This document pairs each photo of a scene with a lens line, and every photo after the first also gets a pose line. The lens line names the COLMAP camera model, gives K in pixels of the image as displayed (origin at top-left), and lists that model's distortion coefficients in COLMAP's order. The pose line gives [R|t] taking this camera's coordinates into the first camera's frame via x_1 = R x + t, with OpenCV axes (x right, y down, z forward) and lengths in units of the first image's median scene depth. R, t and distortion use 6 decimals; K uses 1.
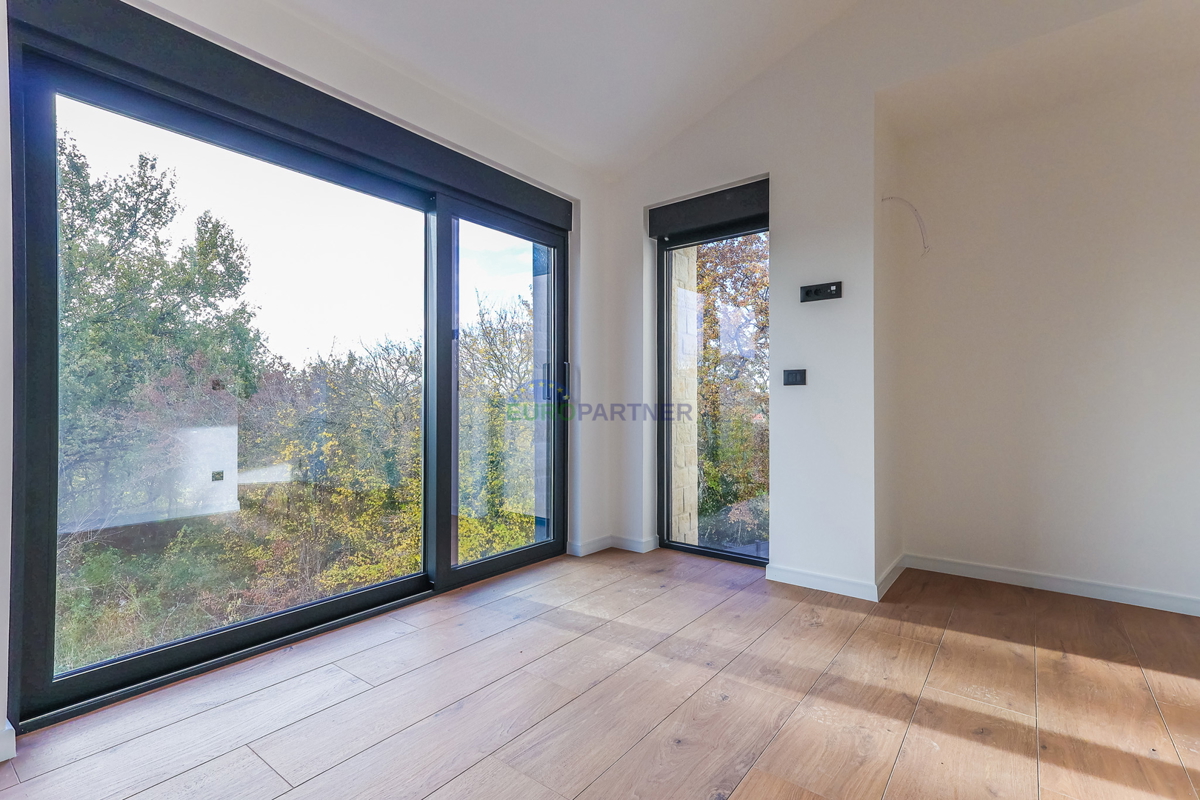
lens RADIAL K [[559.3, 0, 583.9], [0, 559.3, 403.5], [0, 0, 1]] dist [0.047239, 0.000096]
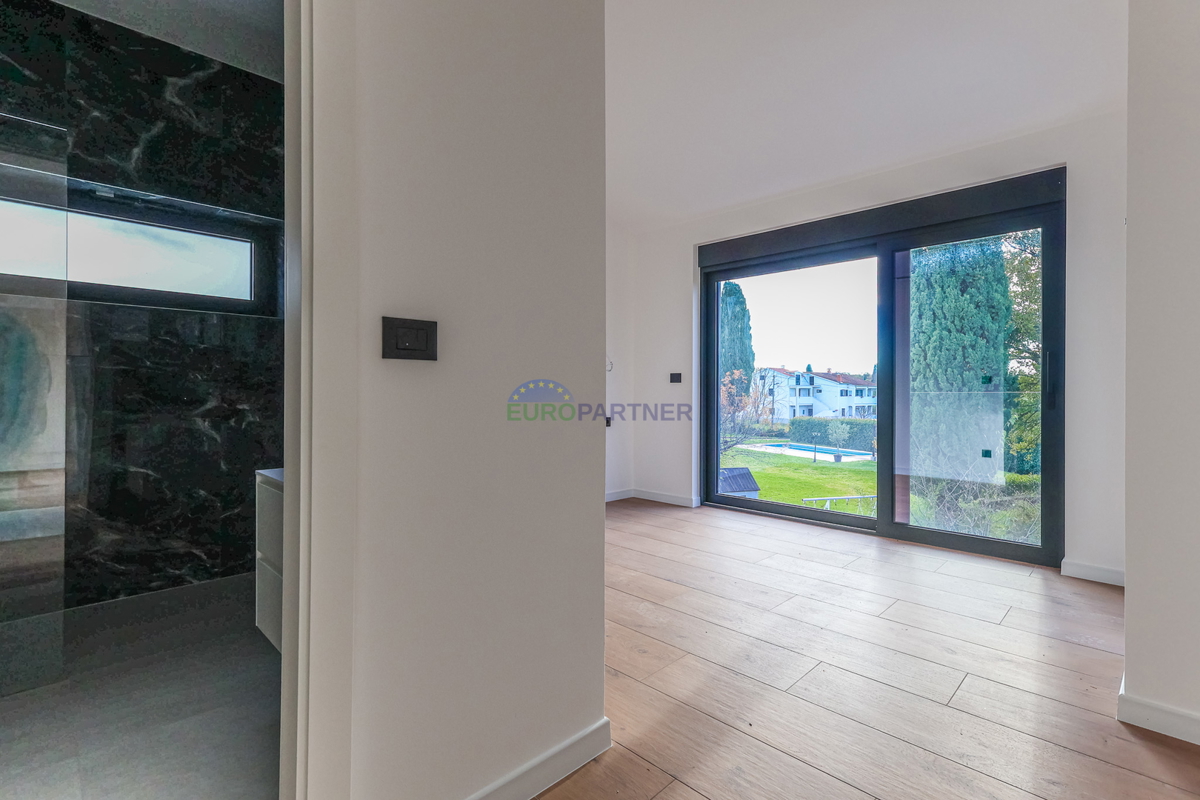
lens RADIAL K [[552.5, 0, 599.7], [0, 552.5, 389.1], [0, 0, 1]] dist [0.000736, 0.000047]
pose [[-0.118210, -0.006052, -0.992970, 1.144780], [-0.010526, 0.999933, -0.004841, -0.000993], [0.992933, 0.009880, -0.118266, 0.493317]]
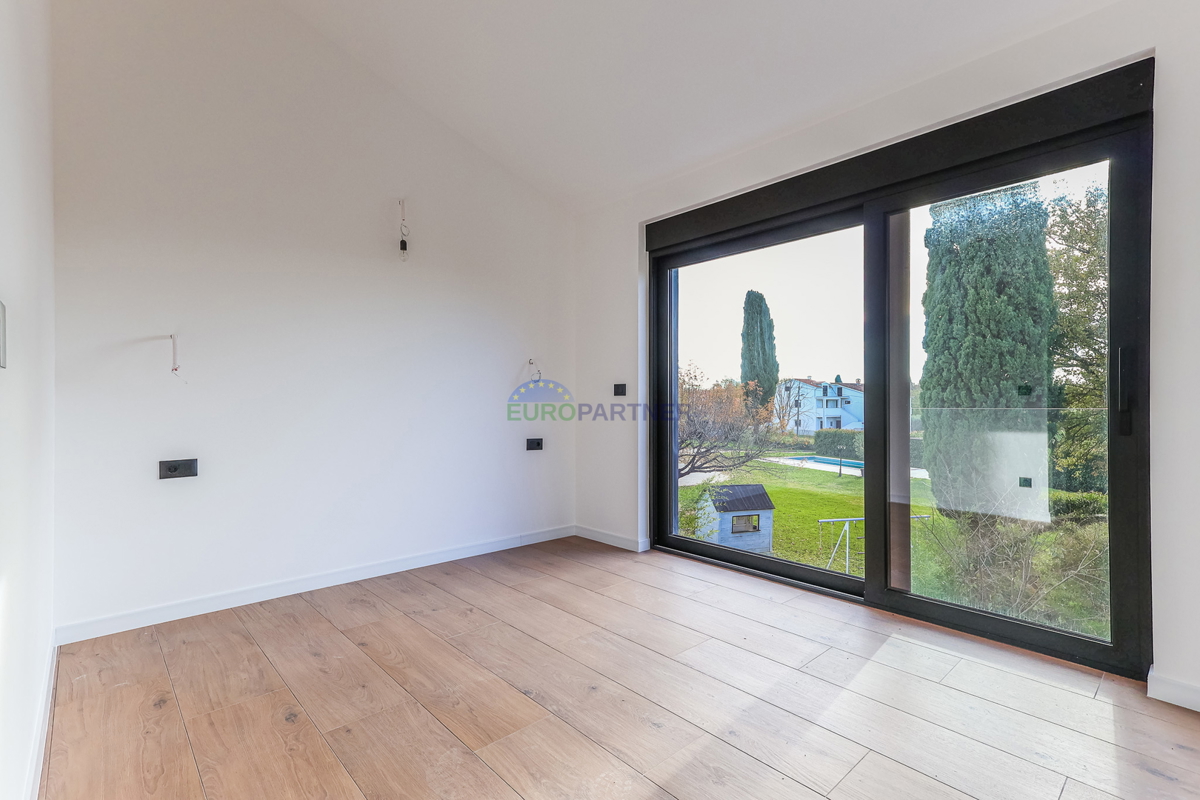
lens RADIAL K [[553.2, 0, 600.0], [0, 553.2, 400.0], [0, 0, 1]] dist [0.026414, 0.000412]
pose [[-0.159086, -0.007370, -0.987237, 0.785269], [-0.007499, 0.999952, -0.006257, -0.011249], [0.987236, 0.006407, -0.159134, 0.696746]]
